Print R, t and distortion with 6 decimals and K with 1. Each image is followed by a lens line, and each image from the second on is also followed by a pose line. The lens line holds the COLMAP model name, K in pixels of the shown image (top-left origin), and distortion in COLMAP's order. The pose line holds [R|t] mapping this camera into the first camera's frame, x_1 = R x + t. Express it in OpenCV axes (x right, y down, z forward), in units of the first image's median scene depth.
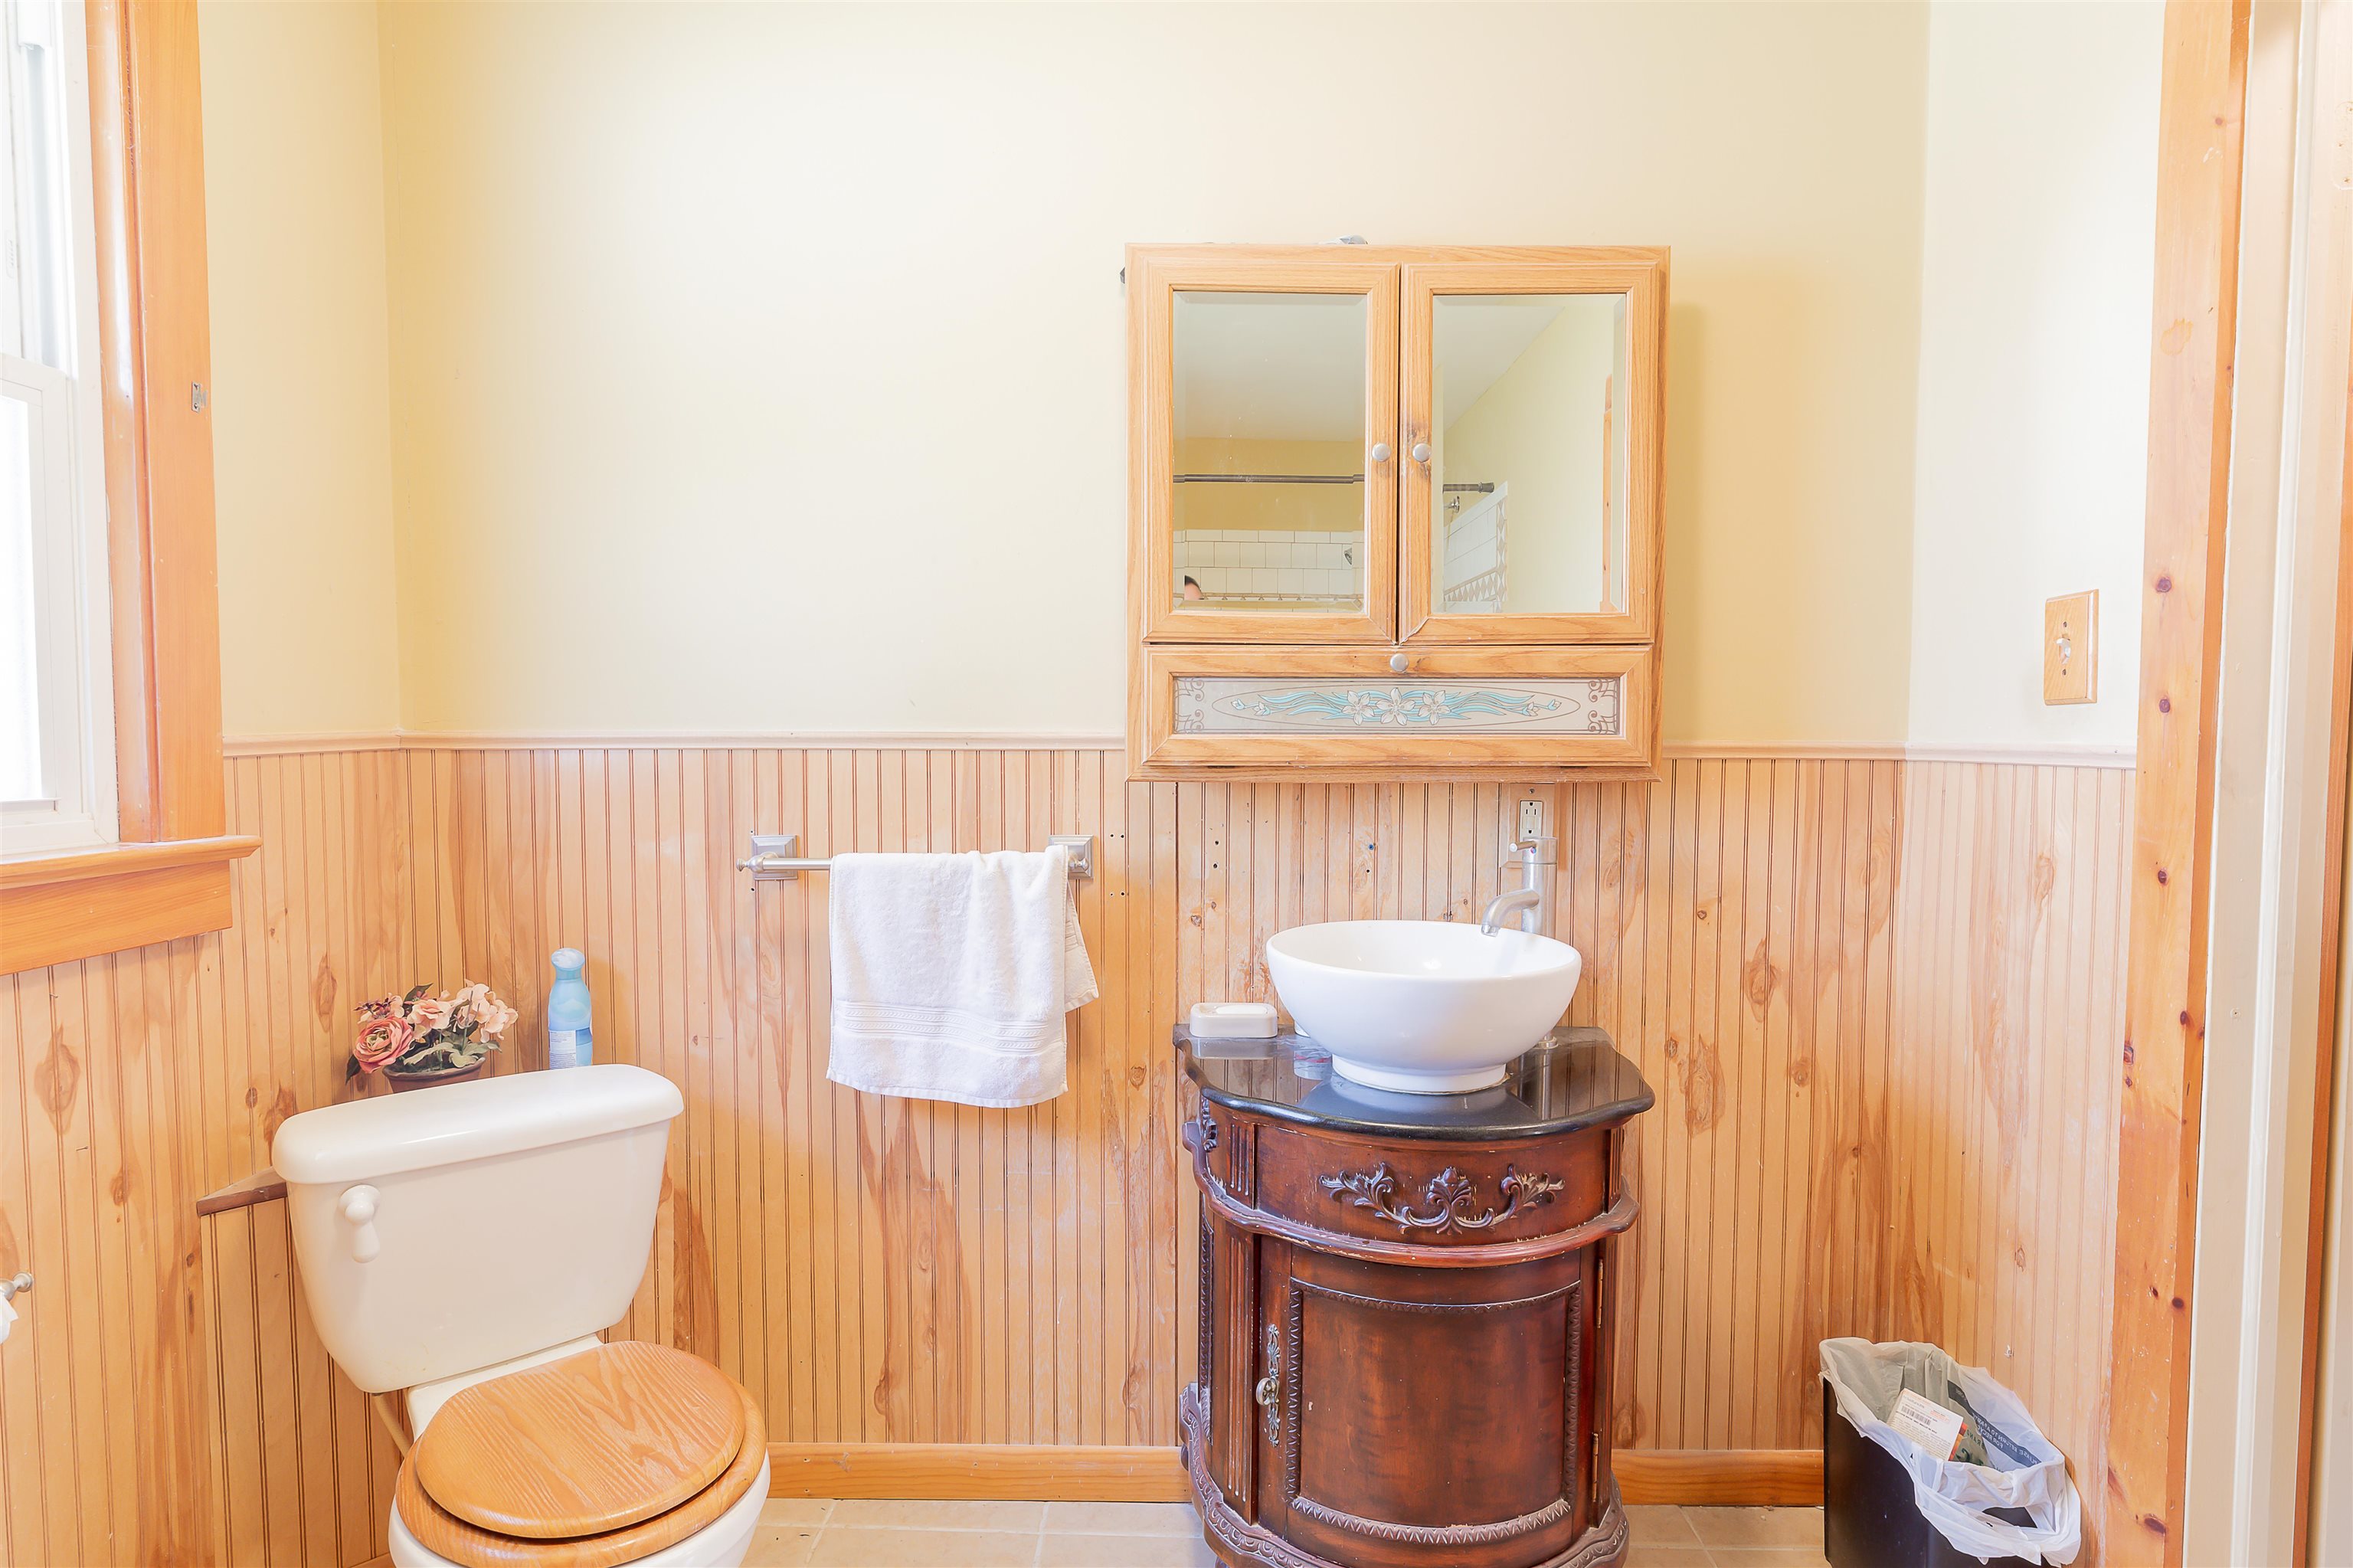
lens RADIAL K [[1289.4, 0, 1172.6], [0, 1289.4, 777.3], [0, 0, 1]] dist [0.001364, 0.000230]
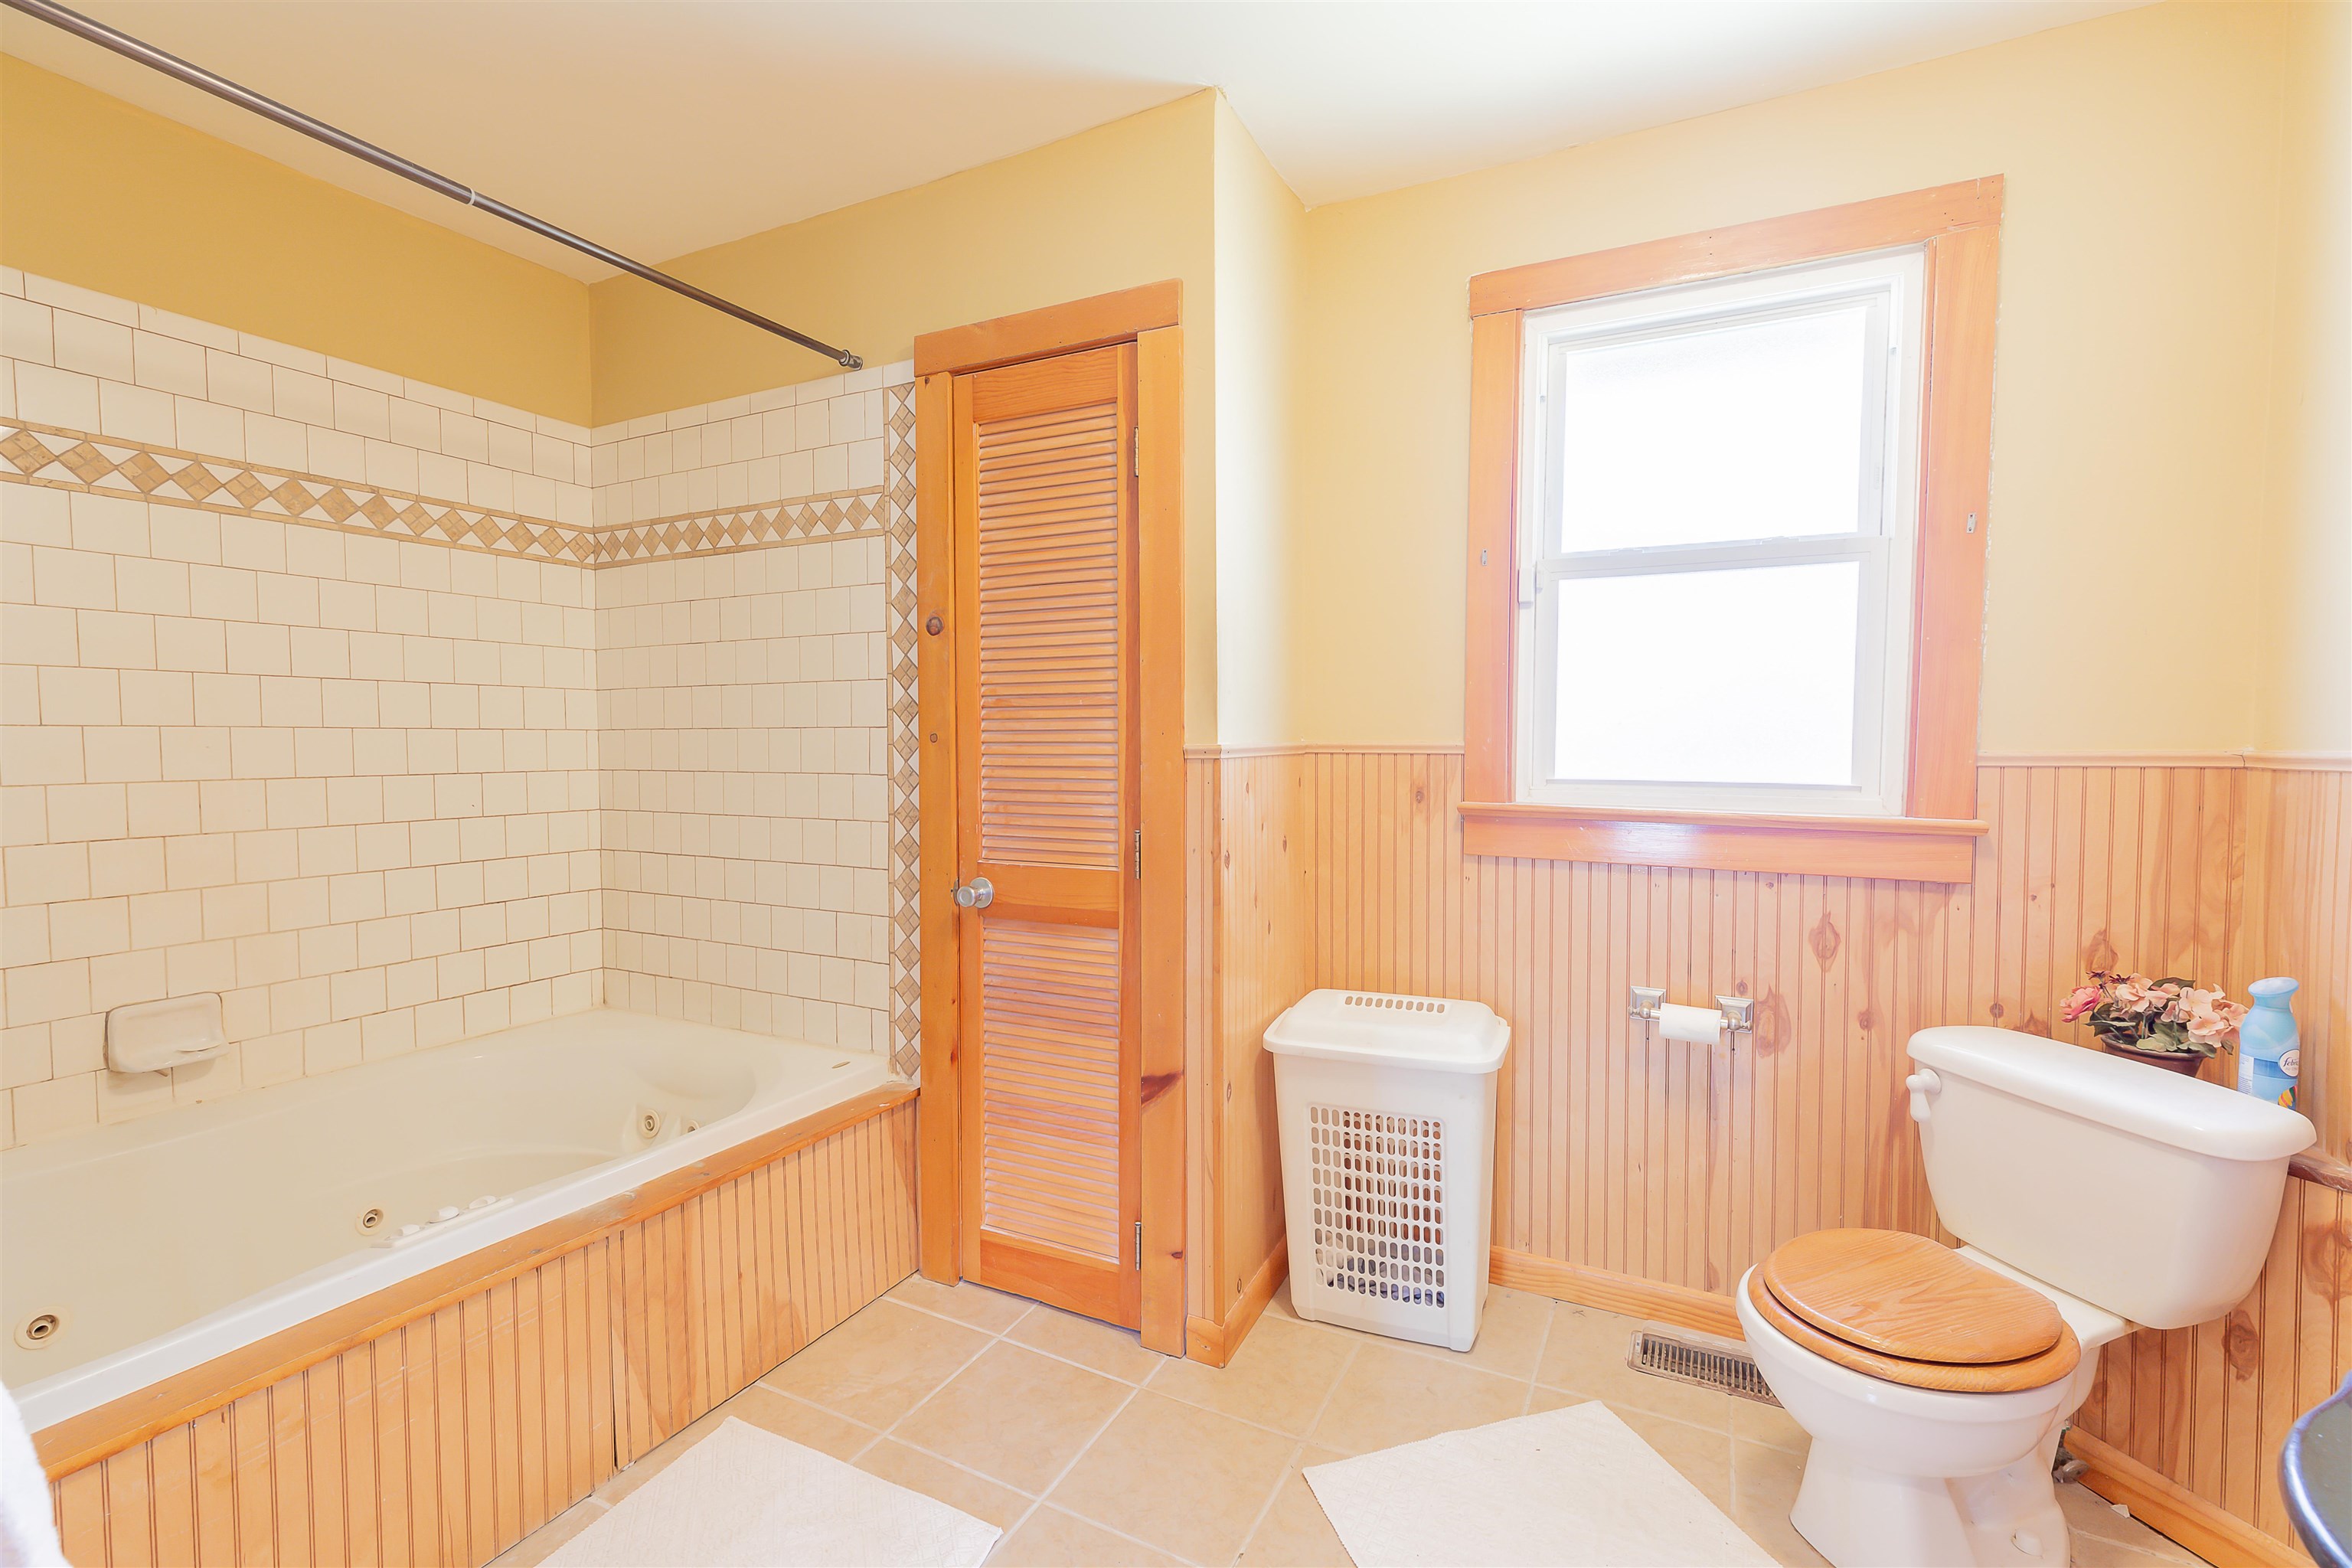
lens RADIAL K [[1056.1, 0, 1172.6], [0, 1056.1, 788.8], [0, 0, 1]] dist [0.001639, -0.000077]
pose [[-0.440878, 0.037071, -0.896801, 0.766811], [-0.048921, 0.996669, 0.065250, -0.024547], [0.896233, 0.072639, -0.437596, 0.745721]]
